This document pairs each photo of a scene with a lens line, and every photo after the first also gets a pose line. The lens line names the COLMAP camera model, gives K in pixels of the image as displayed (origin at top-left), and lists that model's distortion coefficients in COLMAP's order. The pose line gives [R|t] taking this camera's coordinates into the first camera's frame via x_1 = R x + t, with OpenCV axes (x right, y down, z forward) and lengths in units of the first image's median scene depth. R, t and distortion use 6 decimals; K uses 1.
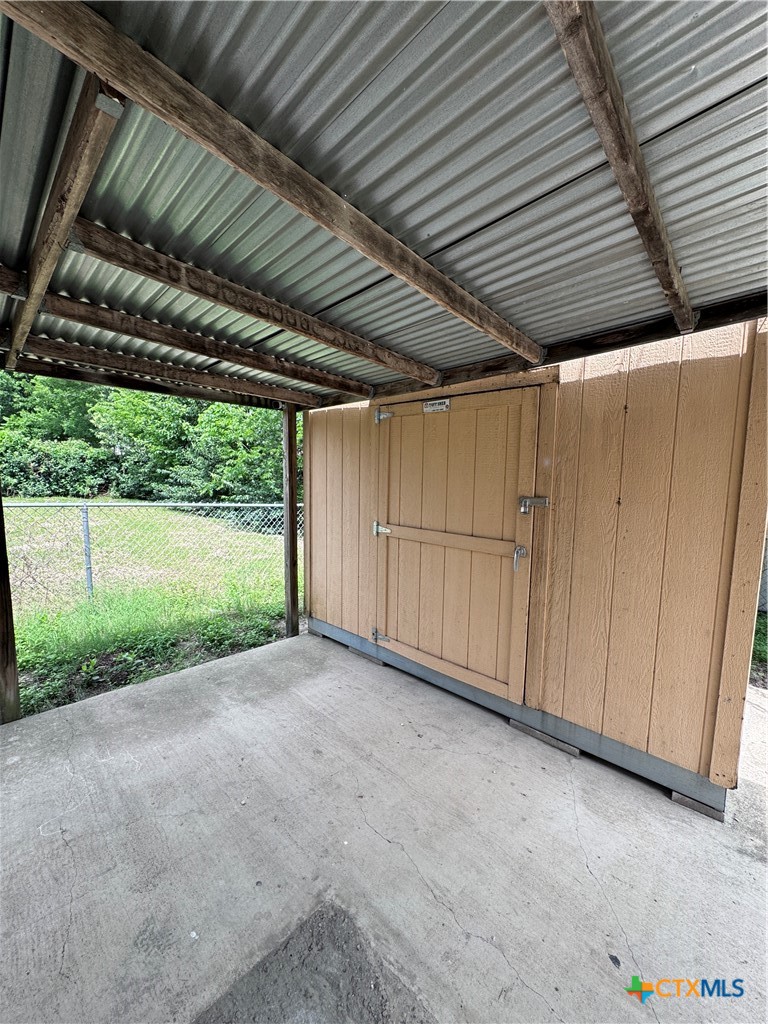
lens RADIAL K [[408.1, 0, 382.2], [0, 408.1, 511.5], [0, 0, 1]] dist [-0.002798, -0.000074]
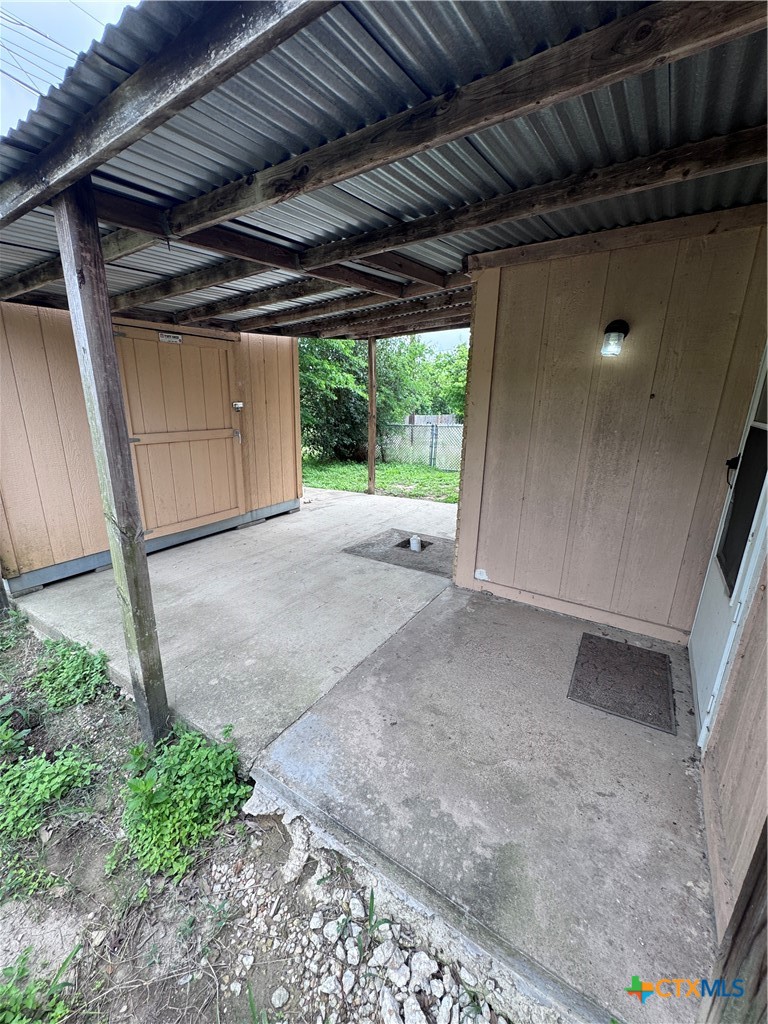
lens RADIAL K [[408.1, 0, 384.0], [0, 408.1, 511.7], [0, 0, 1]] dist [-0.002798, -0.000074]
pose [[-0.175707, -0.288463, 0.941231, -1.869518], [0.076010, 0.949276, 0.305118, -0.088616], [-0.981504, 0.125155, -0.144868, 0.737189]]
